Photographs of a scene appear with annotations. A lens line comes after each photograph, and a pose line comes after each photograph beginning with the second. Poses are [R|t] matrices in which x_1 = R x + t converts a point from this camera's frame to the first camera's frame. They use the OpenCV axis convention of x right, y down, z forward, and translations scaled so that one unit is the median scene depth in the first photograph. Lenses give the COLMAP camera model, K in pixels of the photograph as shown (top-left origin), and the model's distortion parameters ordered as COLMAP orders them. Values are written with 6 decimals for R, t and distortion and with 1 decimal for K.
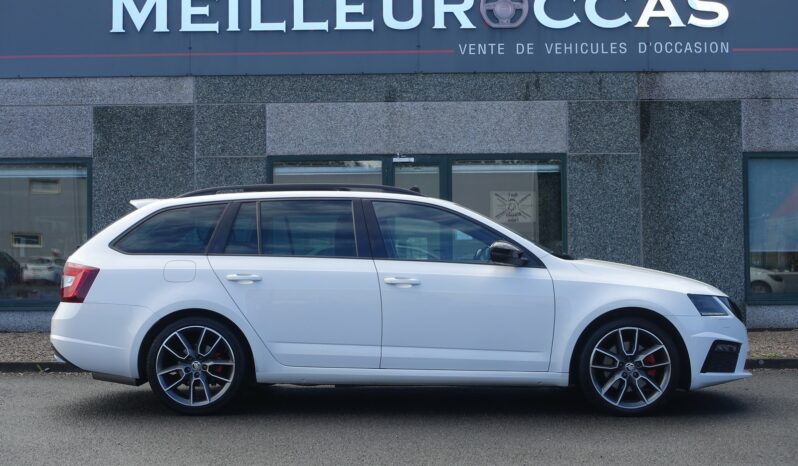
lens RADIAL K [[1071.3, 0, 399.0], [0, 1071.3, 233.0], [0, 0, 1]] dist [-0.010658, -0.047330]
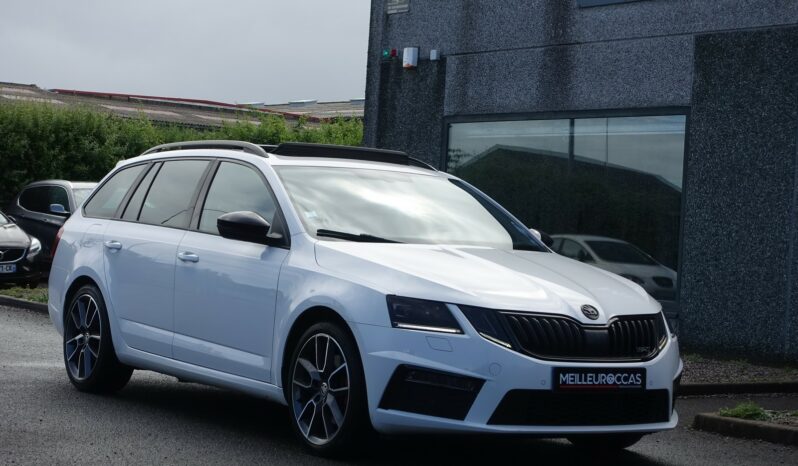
lens RADIAL K [[1723.5, 0, 399.0], [0, 1723.5, 233.0], [0, 0, 1]] dist [0.070480, -0.280212]
pose [[0.600665, 0.039155, -0.798541, 0.527456], [-0.035772, 0.999116, 0.022082, -0.004077], [0.798700, 0.015301, 0.601535, 0.146045]]
